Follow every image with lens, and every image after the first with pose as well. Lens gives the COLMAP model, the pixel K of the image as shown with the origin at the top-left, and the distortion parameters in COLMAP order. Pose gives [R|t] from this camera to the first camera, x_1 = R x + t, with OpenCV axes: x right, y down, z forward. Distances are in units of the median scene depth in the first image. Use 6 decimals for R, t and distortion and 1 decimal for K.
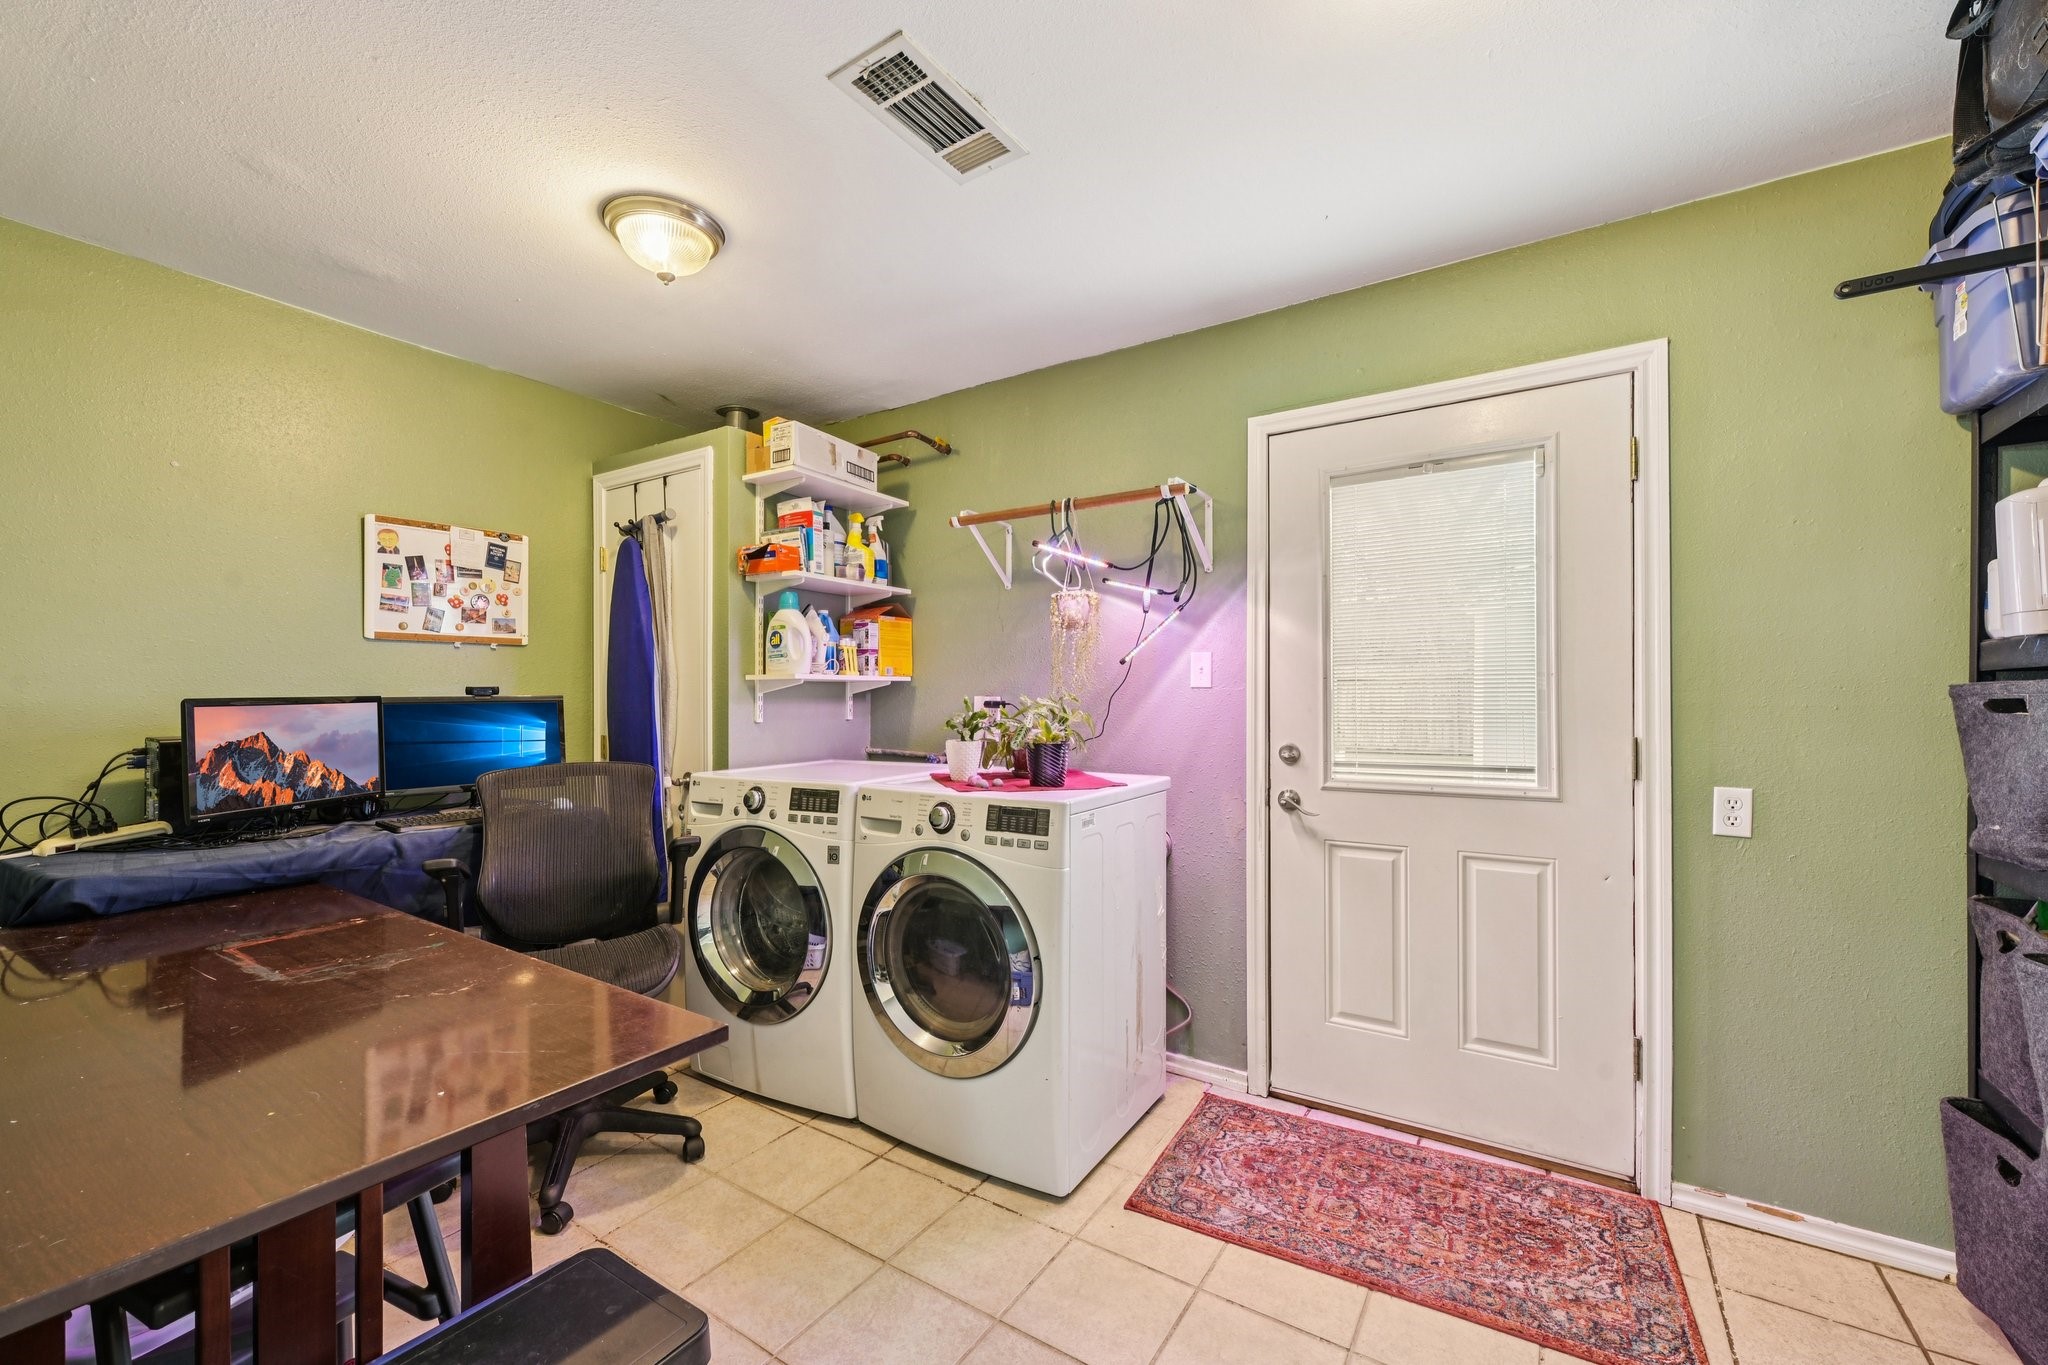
lens RADIAL K [[808.6, 0, 1021.8], [0, 808.6, 690.9], [0, 0, 1]] dist [-0.006875, 0.003204]
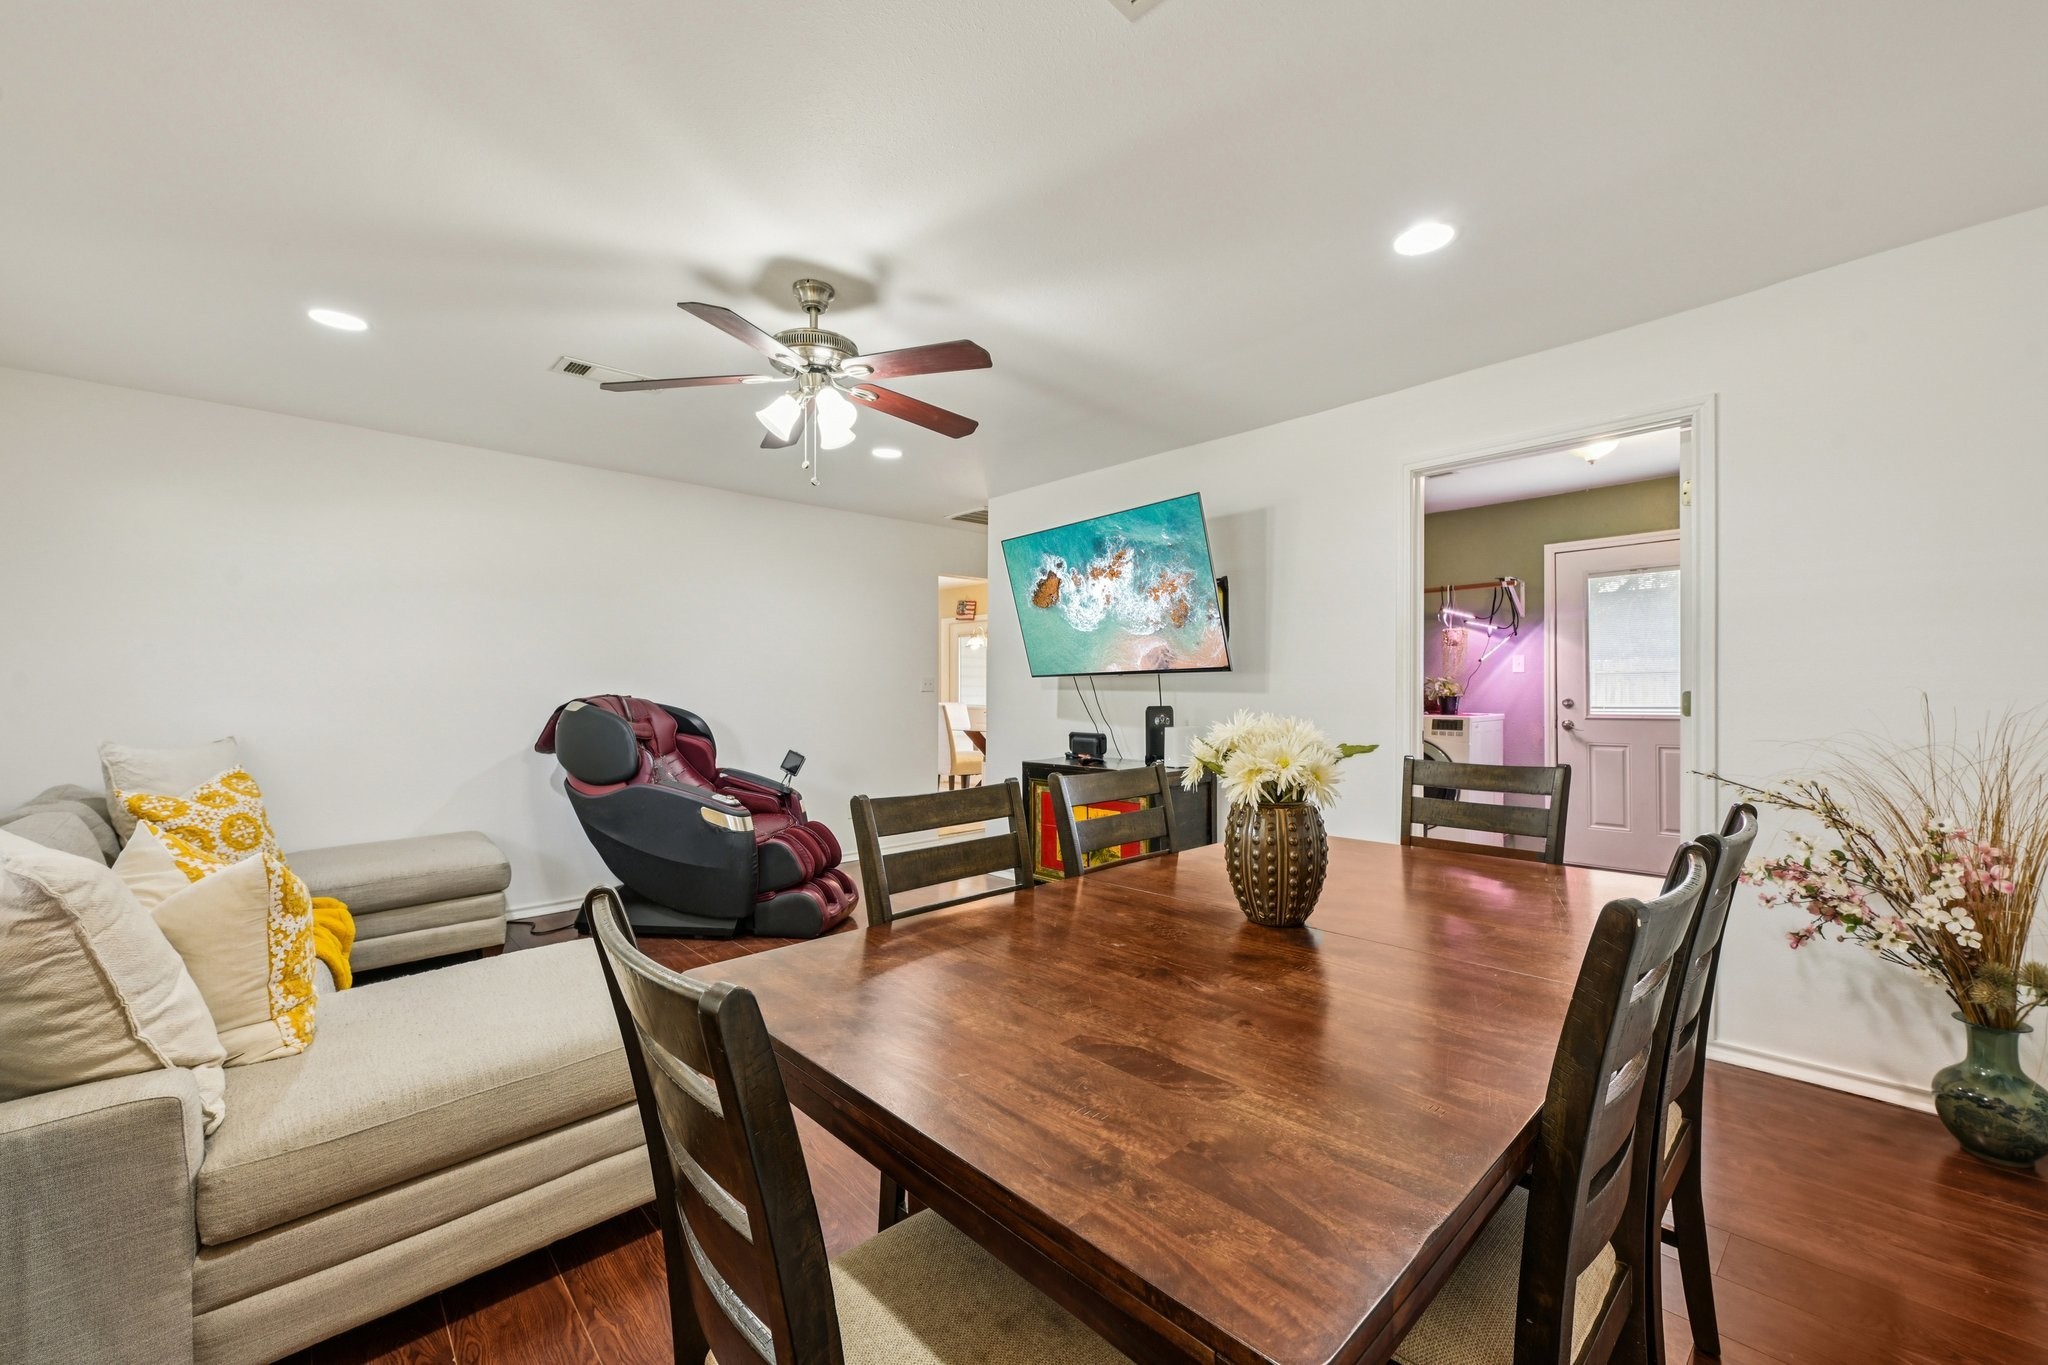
lens RADIAL K [[808.6, 0, 1025.2], [0, 808.6, 683.4], [0, 0, 1]] dist [-0.006875, 0.003204]
pose [[0.968225, 0.000896, -0.250081, -0.515534], [-0.004874, 0.999871, -0.015285, 0.063955], [0.250035, 0.016018, 0.968104, -1.400018]]
